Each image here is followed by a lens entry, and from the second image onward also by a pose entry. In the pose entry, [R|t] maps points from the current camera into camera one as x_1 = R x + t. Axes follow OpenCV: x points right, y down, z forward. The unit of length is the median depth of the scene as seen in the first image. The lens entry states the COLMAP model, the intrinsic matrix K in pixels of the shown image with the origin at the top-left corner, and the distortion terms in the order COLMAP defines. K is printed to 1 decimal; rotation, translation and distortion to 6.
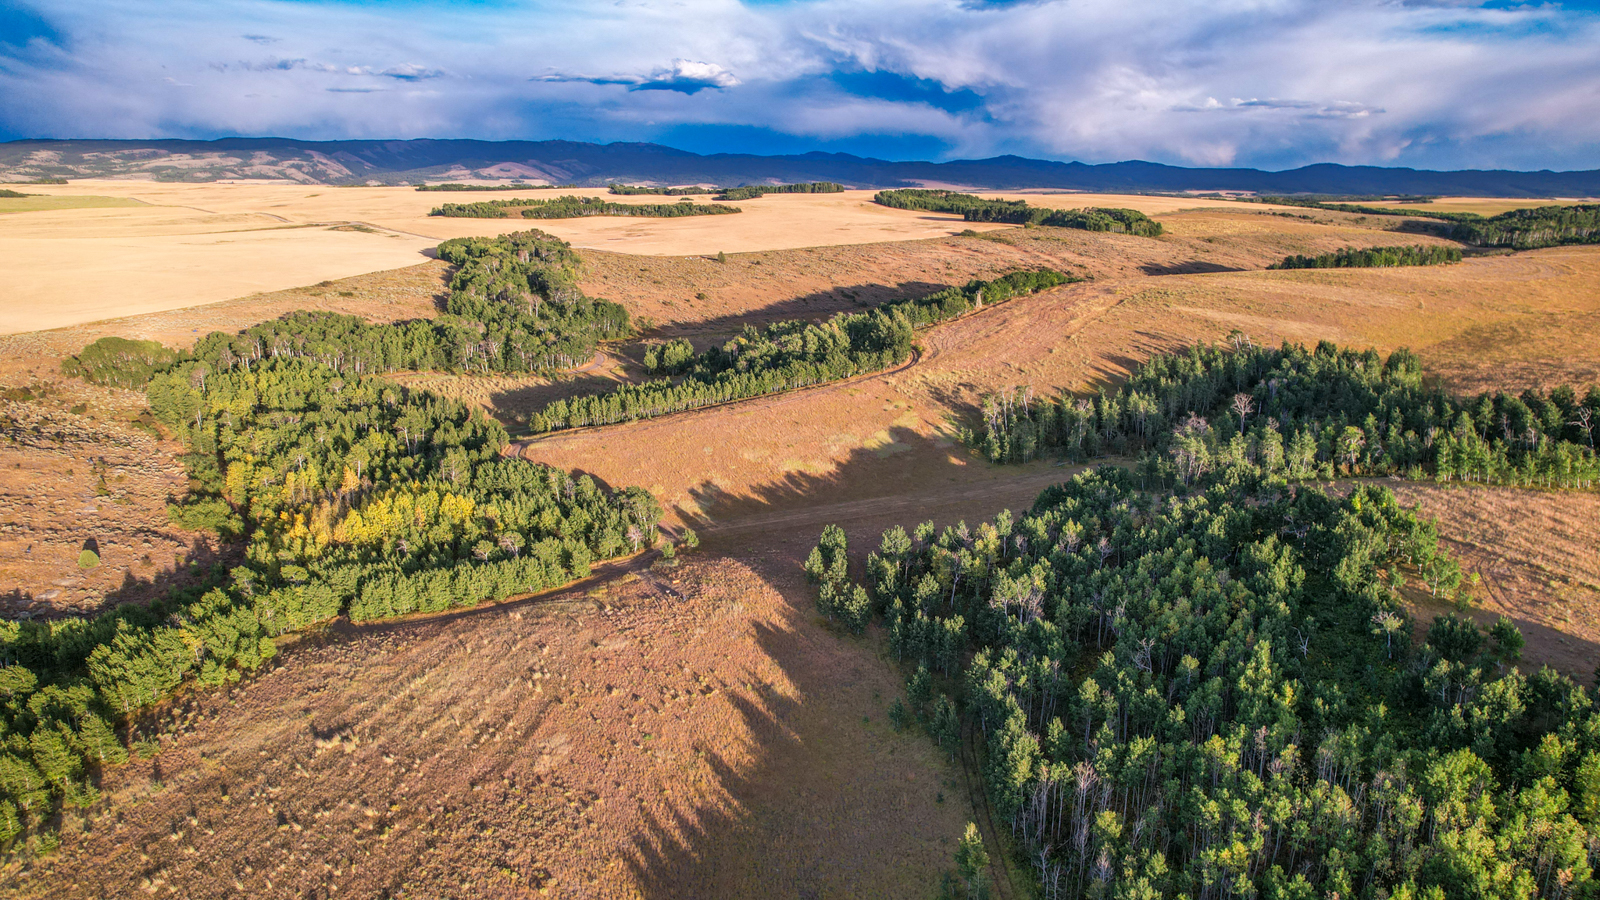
lens RADIAL K [[1048.7, 0, 804.8], [0, 1048.7, 442.0], [0, 0, 1]] dist [-0.085801, 0.071573]
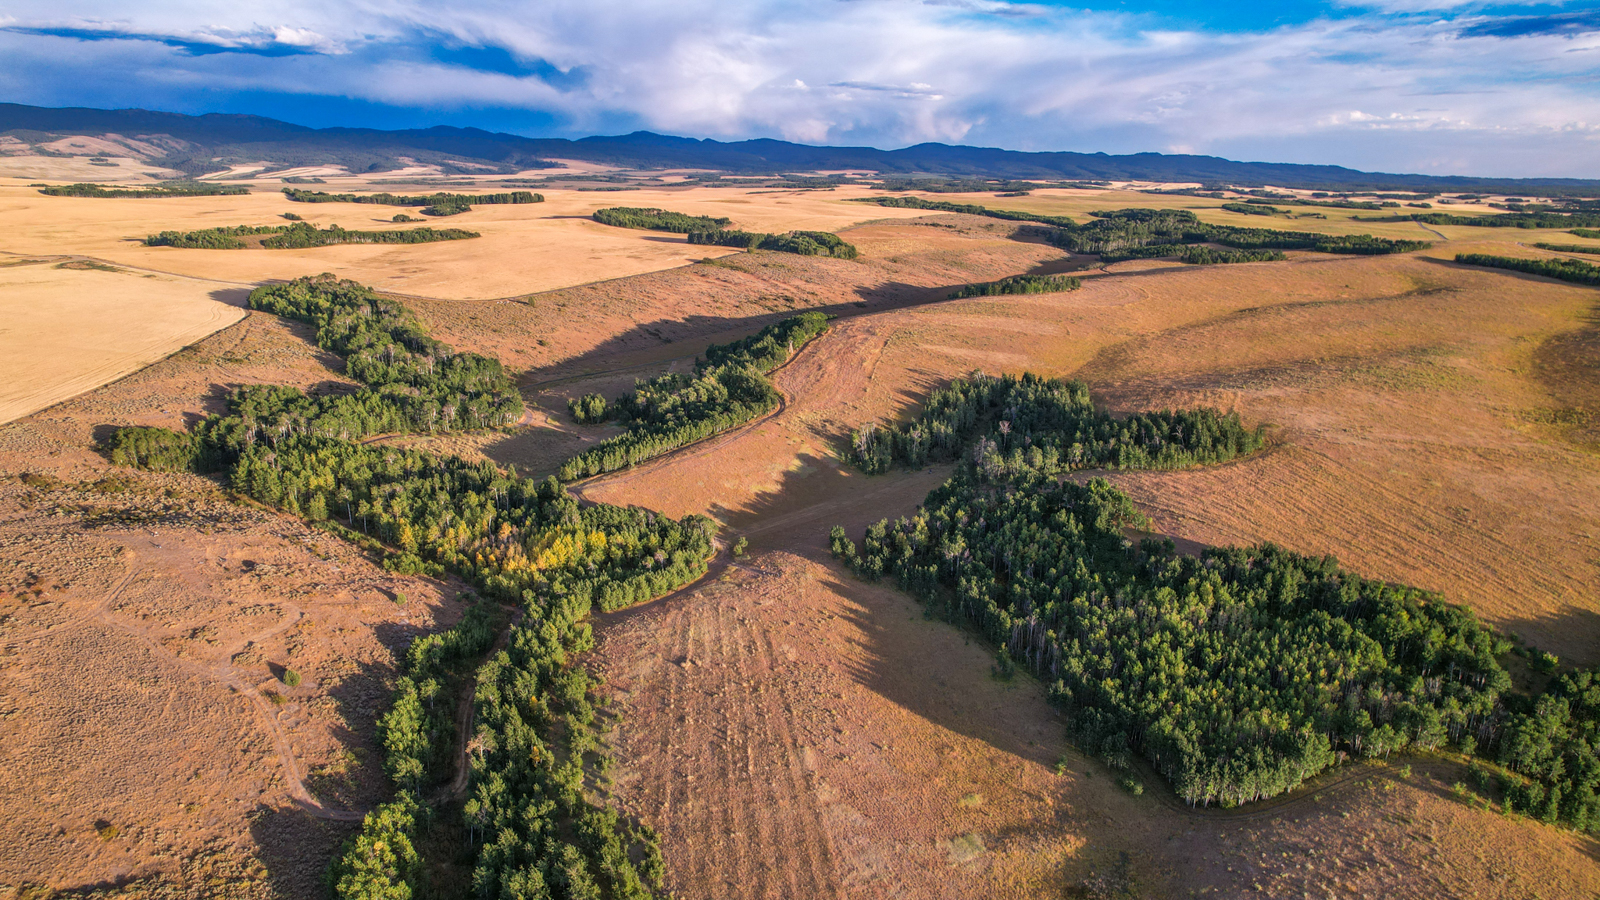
lens RADIAL K [[1048.7, 0, 804.8], [0, 1048.7, 442.0], [0, 0, 1]] dist [-0.085801, 0.071573]
pose [[0.940295, -0.082401, 0.330236, -0.570716], [0.072748, 0.996486, 0.041507, -0.134085], [-0.332496, -0.015005, 0.942985, -0.639615]]
